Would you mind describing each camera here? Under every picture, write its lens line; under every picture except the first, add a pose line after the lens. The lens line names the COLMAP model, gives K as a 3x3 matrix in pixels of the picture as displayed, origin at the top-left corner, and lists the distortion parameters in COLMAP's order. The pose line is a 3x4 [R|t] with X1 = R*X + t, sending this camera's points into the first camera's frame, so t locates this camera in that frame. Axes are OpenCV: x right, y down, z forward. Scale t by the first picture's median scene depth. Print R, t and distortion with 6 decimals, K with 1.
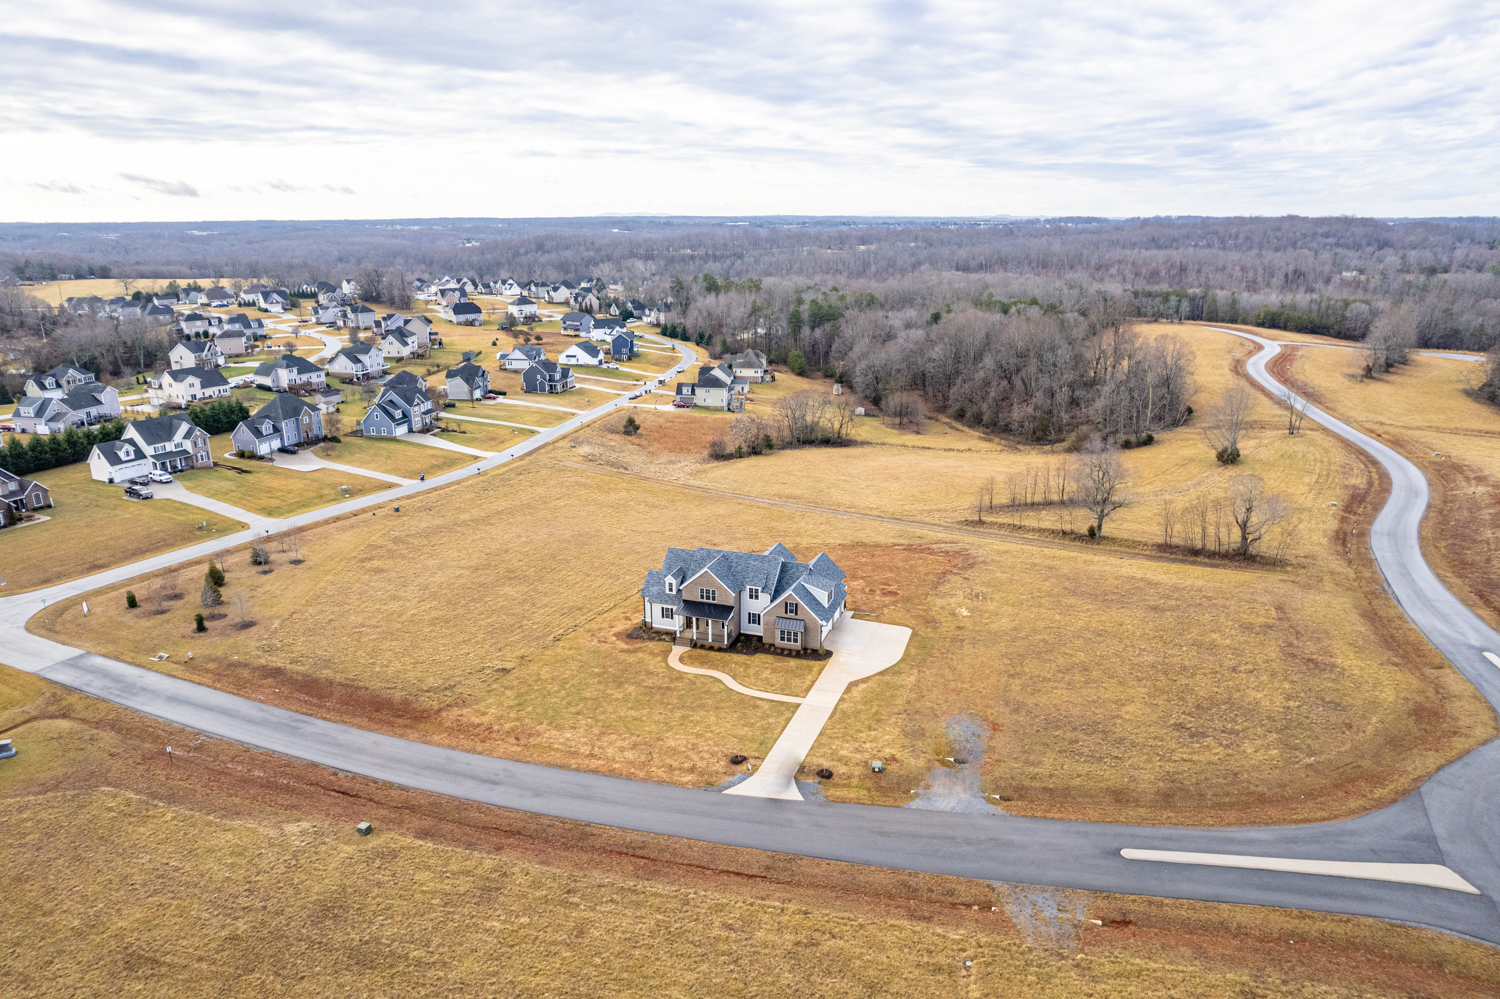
lens RADIAL K [[971.8, 0, 728.9], [0, 971.8, 509.2], [0, 0, 1]] dist [-0.064779, 0.054011]
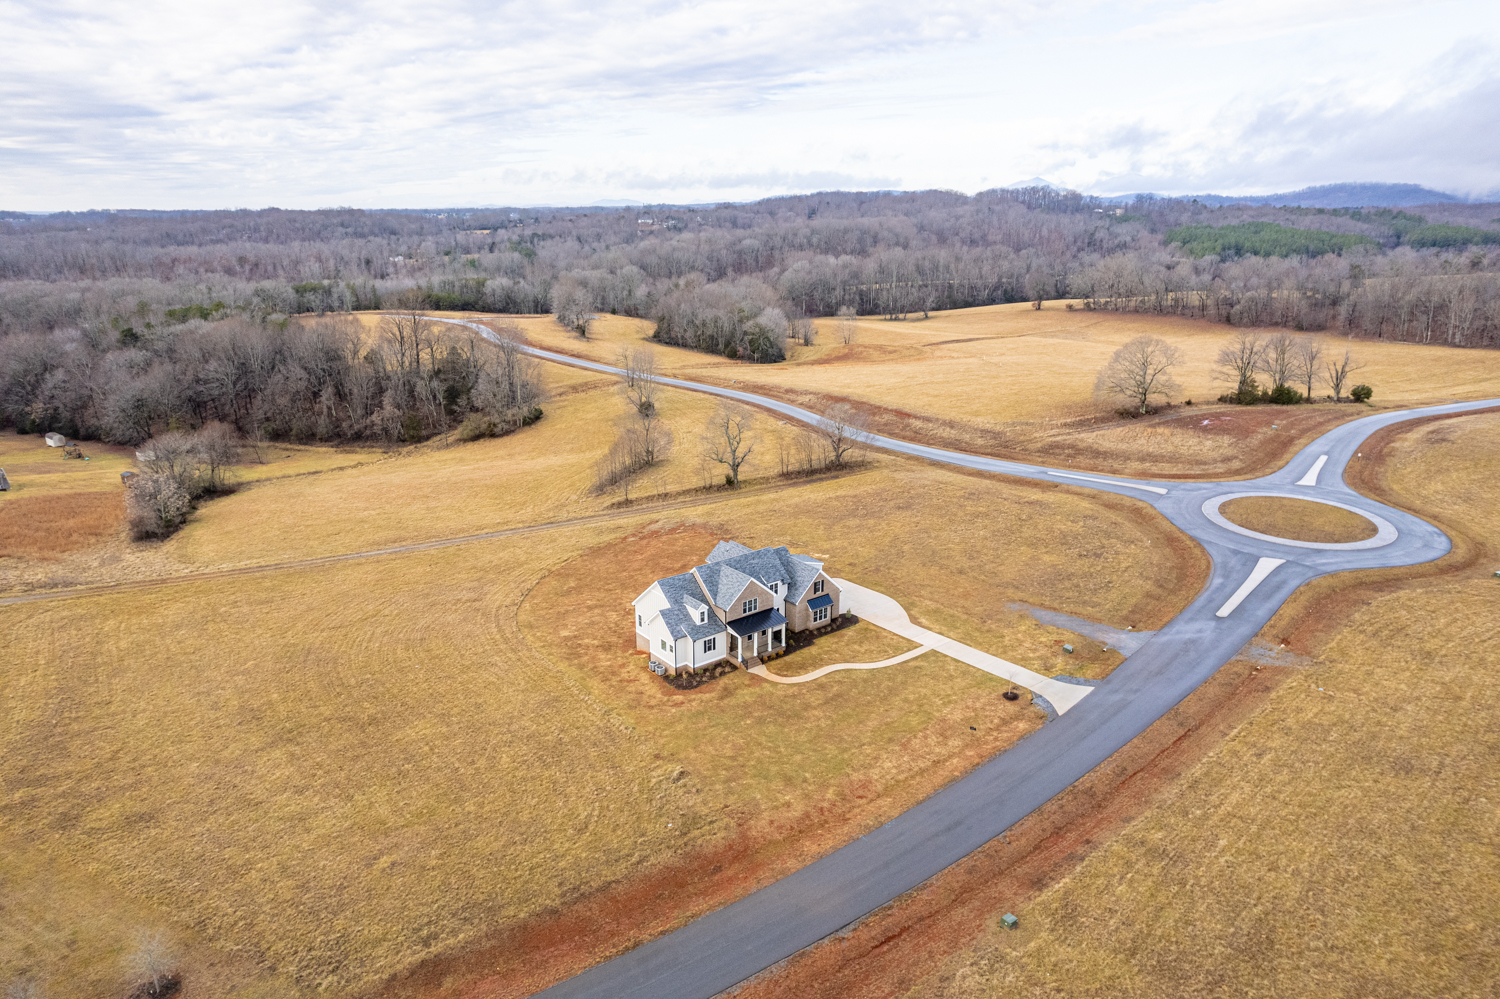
lens RADIAL K [[971.8, 0, 756.9], [0, 971.8, 545.1], [0, 0, 1]] dist [-0.064779, 0.054011]
pose [[0.509162, -0.277549, 0.814691, -0.756989], [0.245367, 0.954104, 0.171696, -0.124672], [-0.824954, 0.112477, 0.553895, 0.476010]]
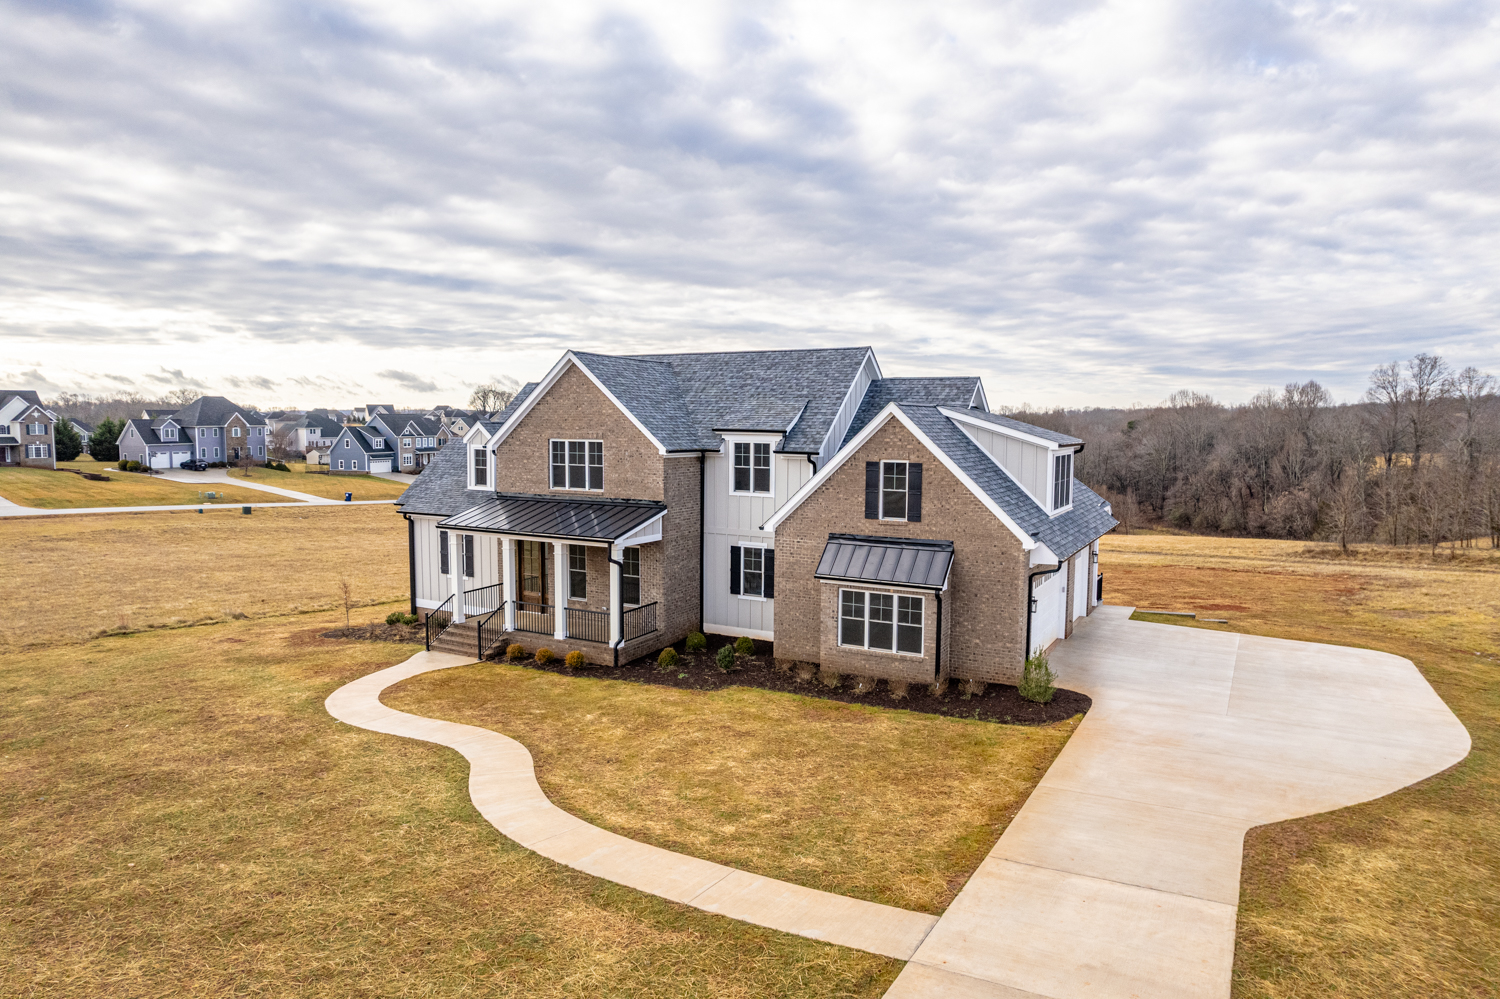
lens RADIAL K [[971.8, 0, 746.3], [0, 971.8, 491.0], [0, 0, 1]] dist [-0.064779, 0.054011]
pose [[0.987957, 0.033031, -0.151160, 0.062596], [-0.066235, 0.973193, -0.220244, 0.149489], [0.139833, 0.227604, 0.963661, 0.757919]]
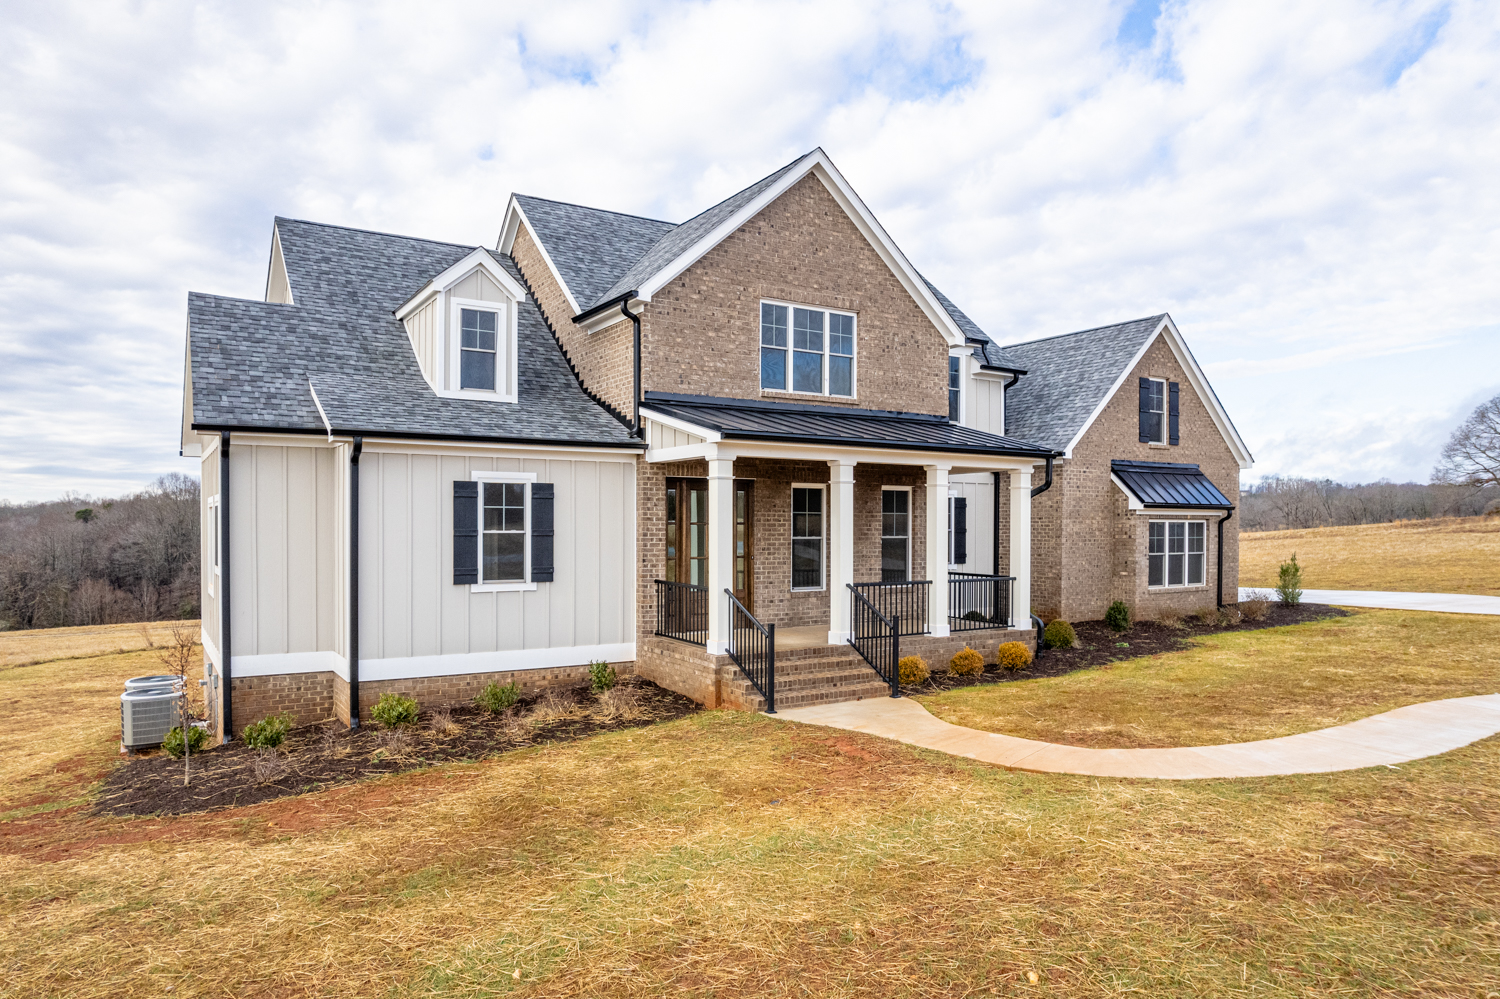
lens RADIAL K [[971.8, 0, 754.7], [0, 971.8, 530.3], [0, 0, 1]] dist [-0.064779, 0.054011]
pose [[0.598810, 0.015195, 0.800747, -0.144986], [0.233417, 0.953104, -0.192638, 0.141175], [-0.766122, 0.302262, 0.567182, 0.931335]]
